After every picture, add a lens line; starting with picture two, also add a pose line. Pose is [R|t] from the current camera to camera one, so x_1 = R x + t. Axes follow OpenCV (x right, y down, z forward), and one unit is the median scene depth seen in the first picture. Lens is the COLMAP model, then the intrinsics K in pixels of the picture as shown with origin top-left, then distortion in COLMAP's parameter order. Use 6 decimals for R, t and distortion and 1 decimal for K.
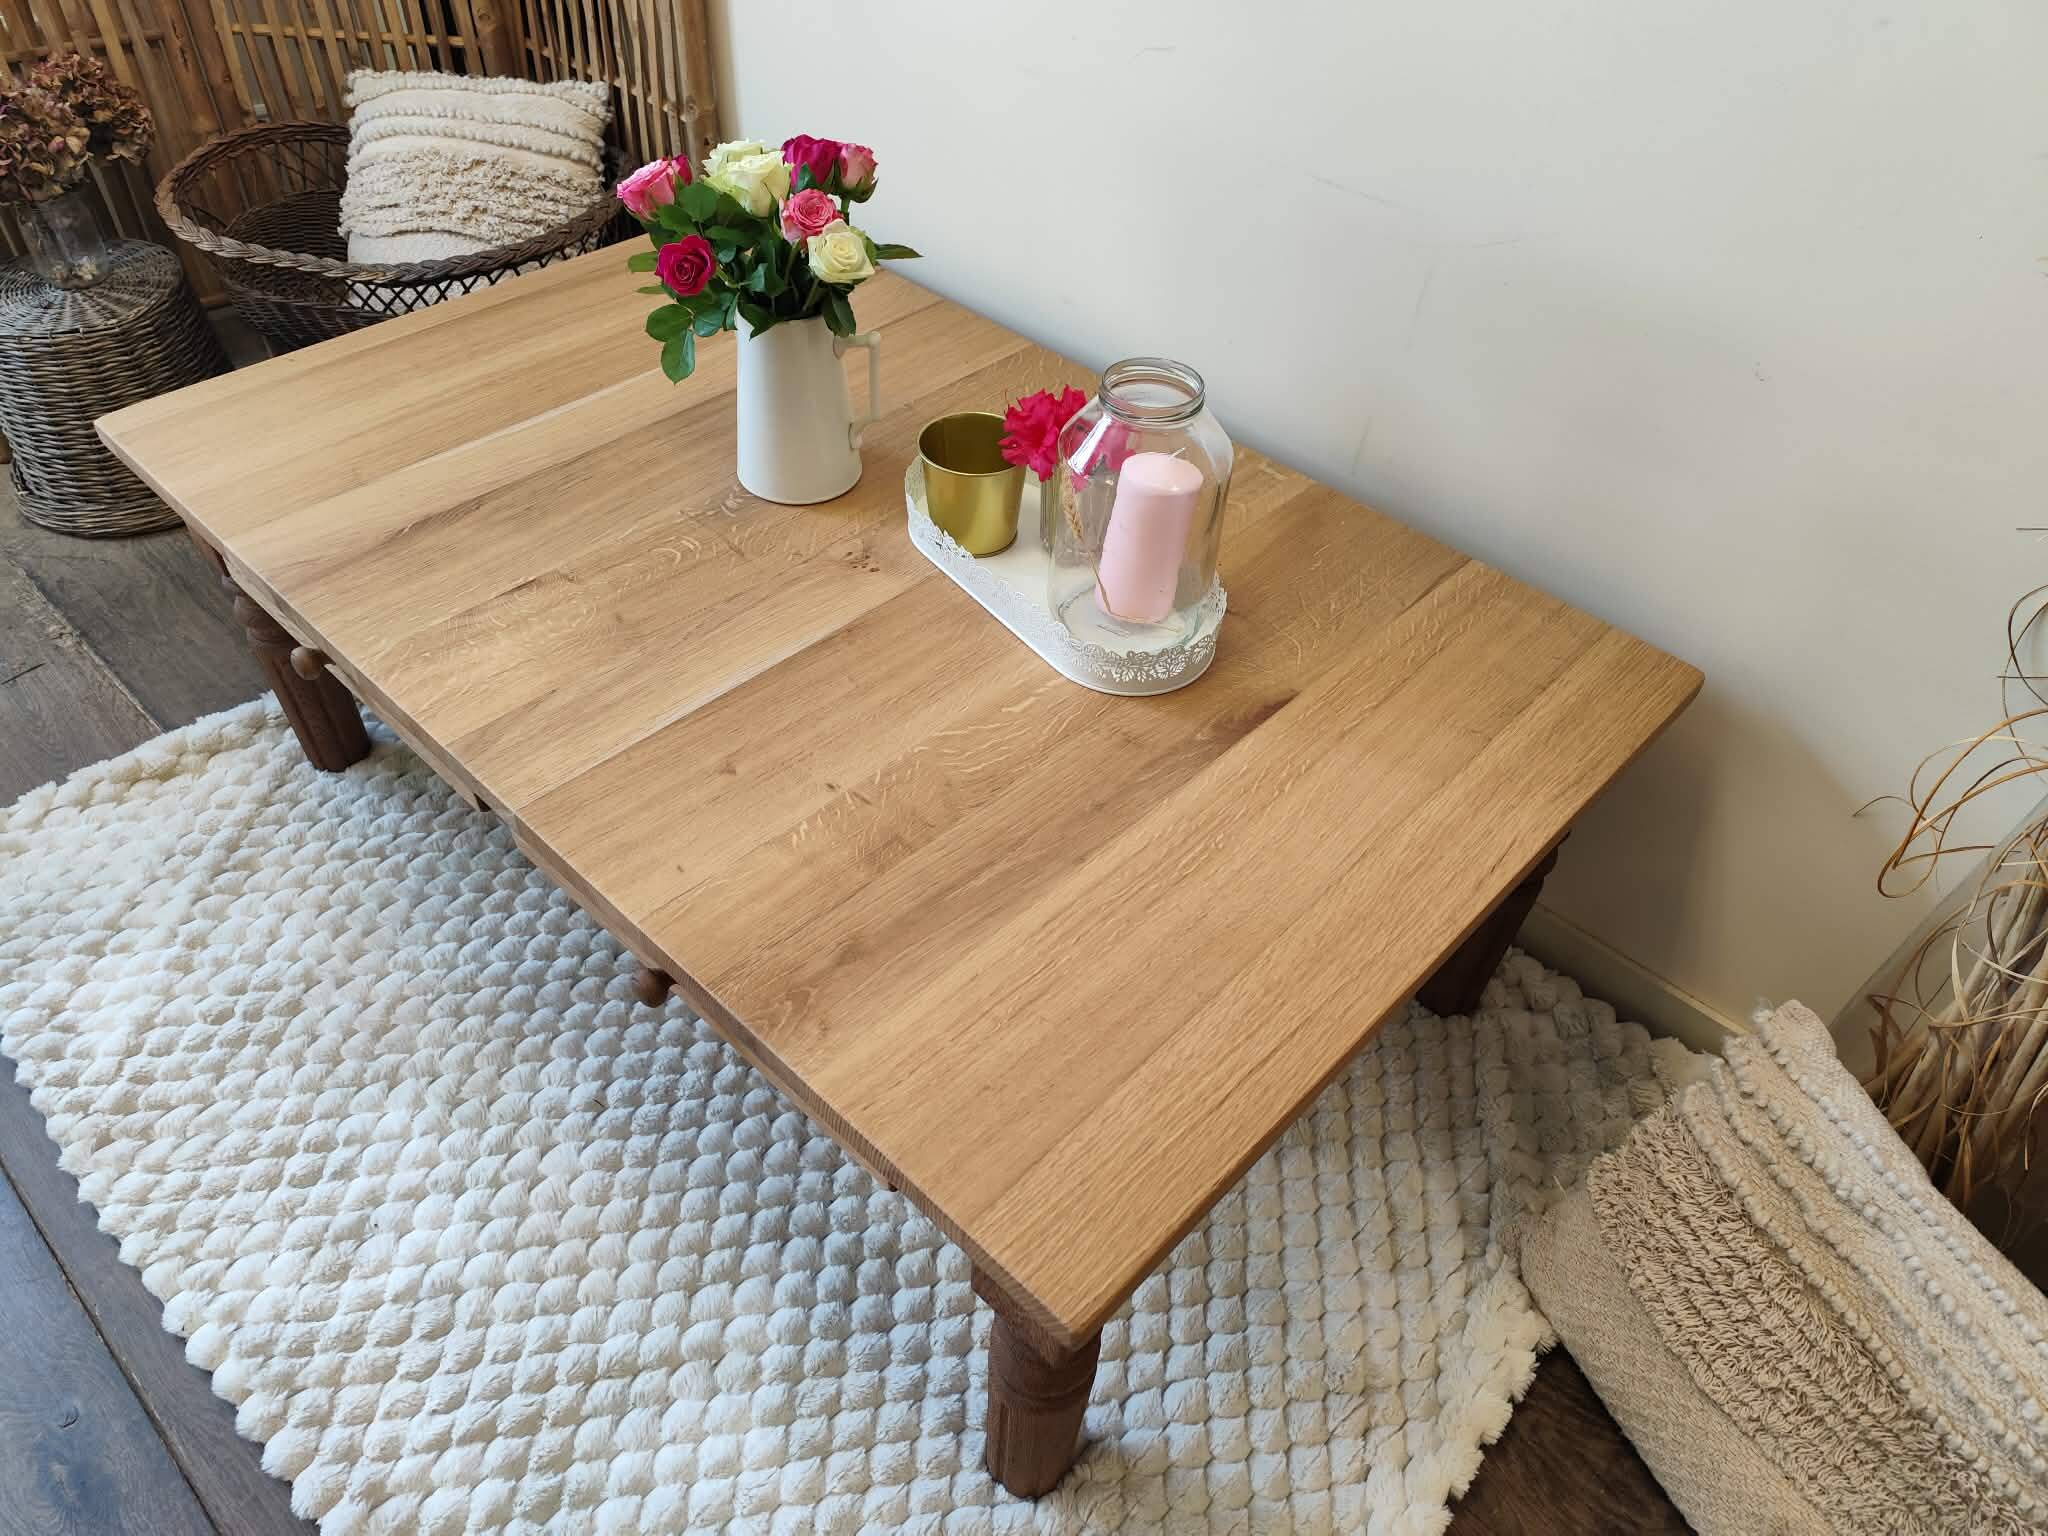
lens RADIAL K [[1419.6, 0, 1014.7], [0, 1419.6, 762.2], [0, 0, 1]] dist [0.029248, -0.038336]
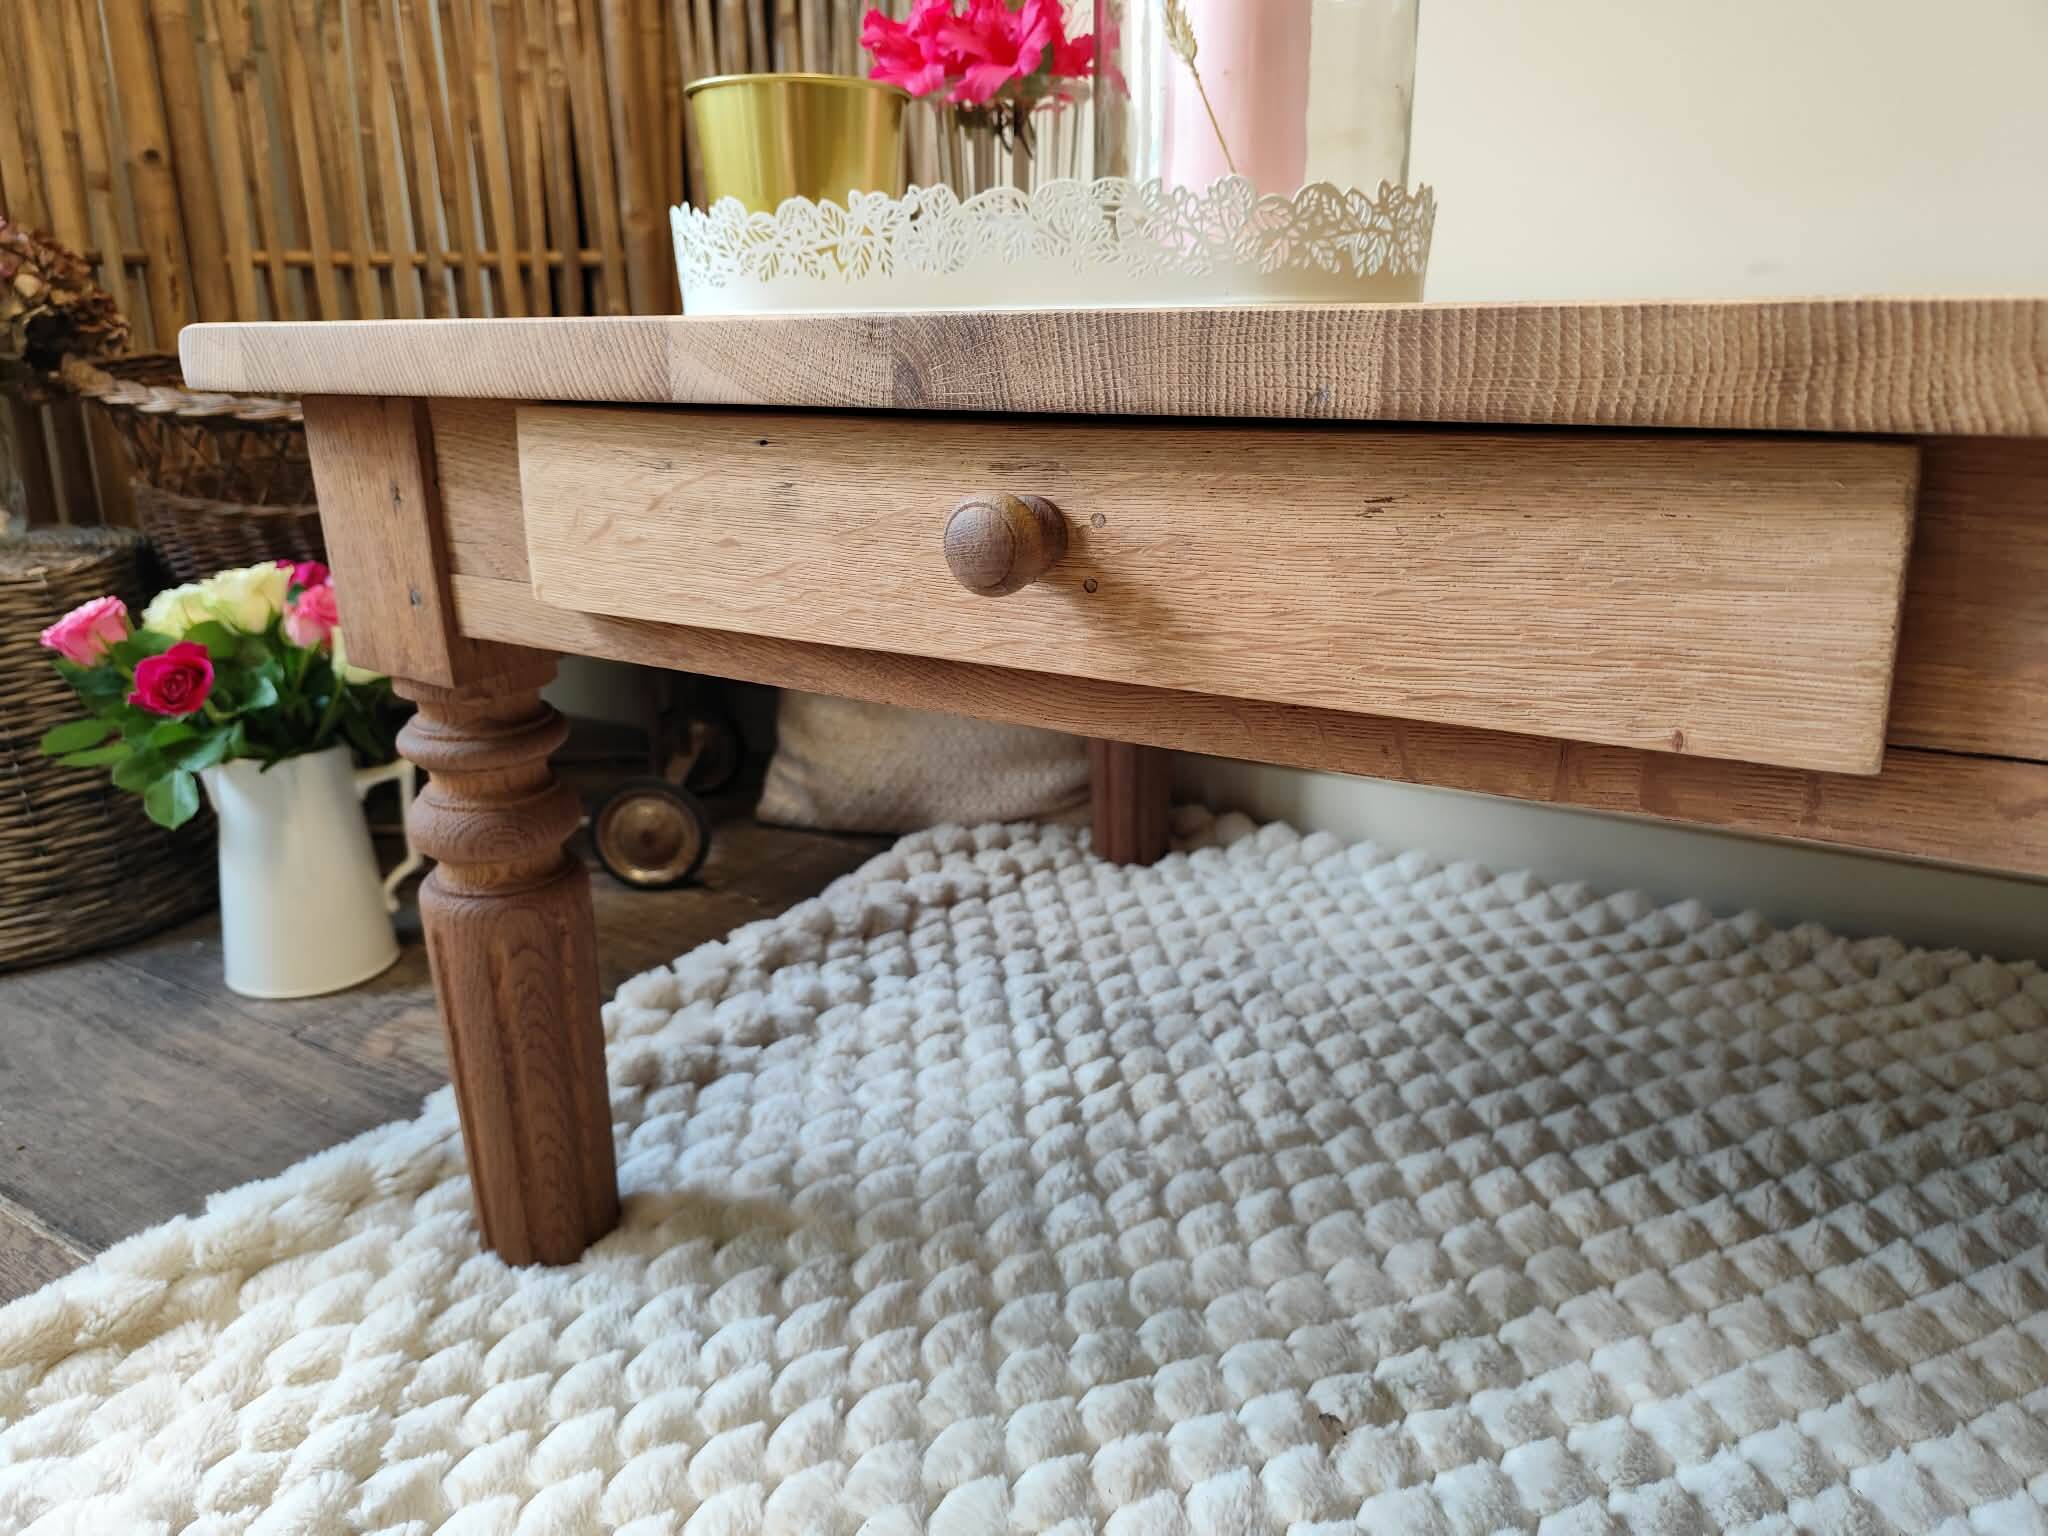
lens RADIAL K [[1419.6, 0, 1020.3], [0, 1419.6, 765.8], [0, 0, 1]] dist [0.029248, -0.038336]
pose [[0.975243, -0.105346, 0.194429, -0.538972], [0.181974, 0.881876, -0.434948, 0.112925], [-0.125643, 0.459561, 0.879214, 0.711654]]
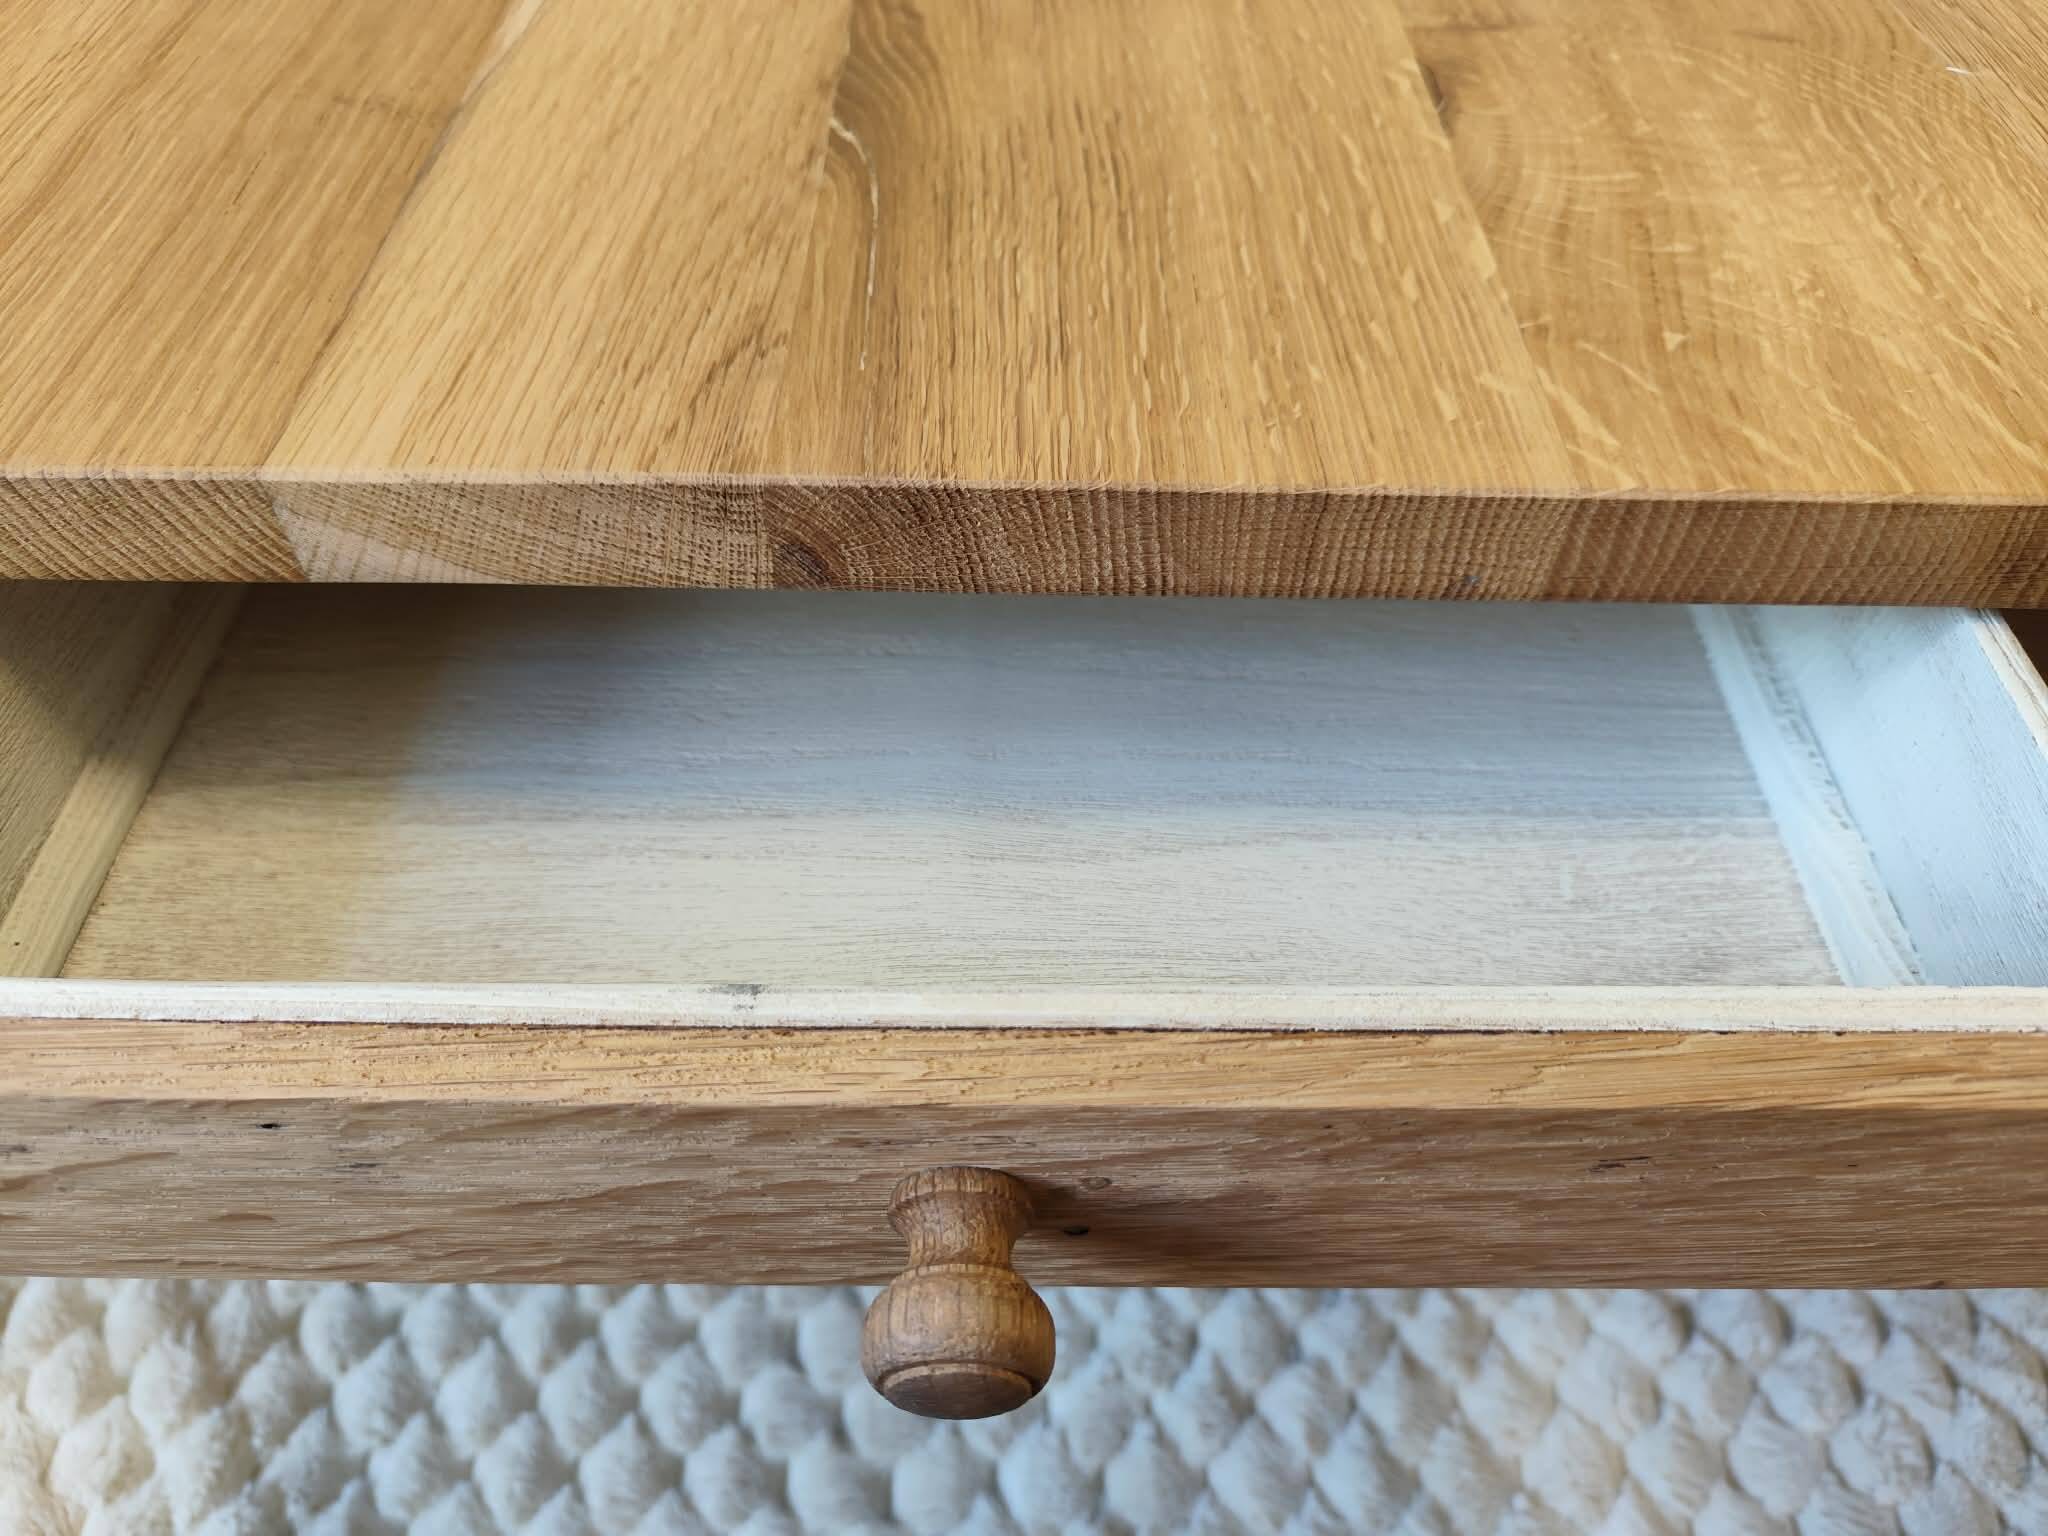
lens RADIAL K [[1448.1, 0, 1009.1], [0, 1448.1, 764.1], [0, 0, 1]] dist [-0.005619, -0.021037]
pose [[0.727520, -0.544268, 0.417717, -0.573223], [0.487645, 0.838484, 0.243201, -0.116747], [-0.482616, 0.026764, 0.875423, 0.759493]]
